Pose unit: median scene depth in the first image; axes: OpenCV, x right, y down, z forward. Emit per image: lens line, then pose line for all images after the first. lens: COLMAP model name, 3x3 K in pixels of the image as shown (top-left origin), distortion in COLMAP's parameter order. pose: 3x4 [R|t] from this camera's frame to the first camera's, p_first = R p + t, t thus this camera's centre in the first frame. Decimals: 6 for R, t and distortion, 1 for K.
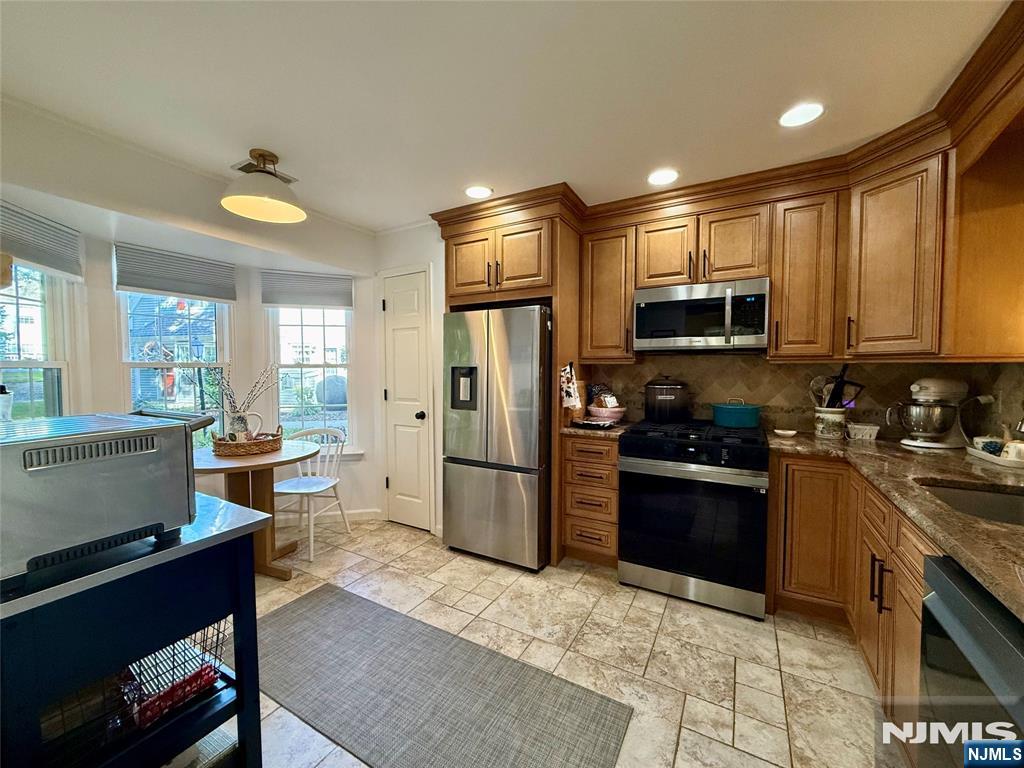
lens RADIAL K [[408.0, 0, 508.7], [0, 408.0, 383.4], [0, 0, 1]] dist [-0.000826, 0.000147]
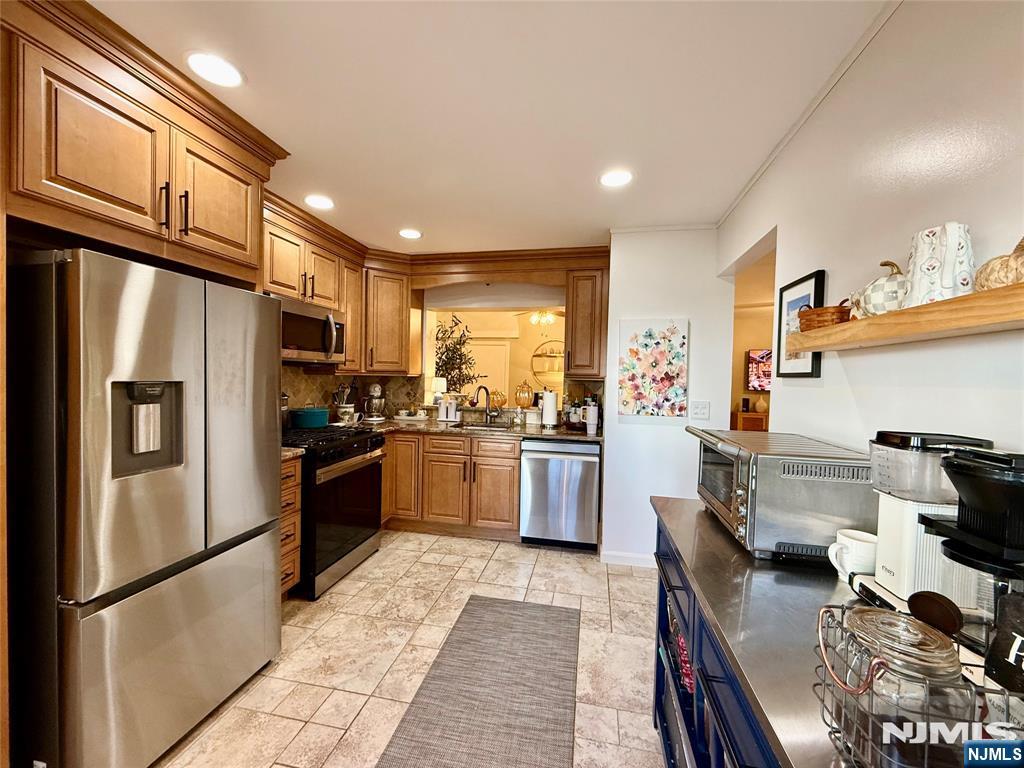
lens RADIAL K [[408.0, 0, 507.9], [0, 408.0, 384.5], [0, 0, 1]] dist [-0.000826, 0.000147]
pose [[-0.313424, -0.027706, 0.949209, -0.918244], [0.016853, 0.999255, 0.034731, -0.061984], [-0.949464, 0.026883, -0.312723, 0.995634]]
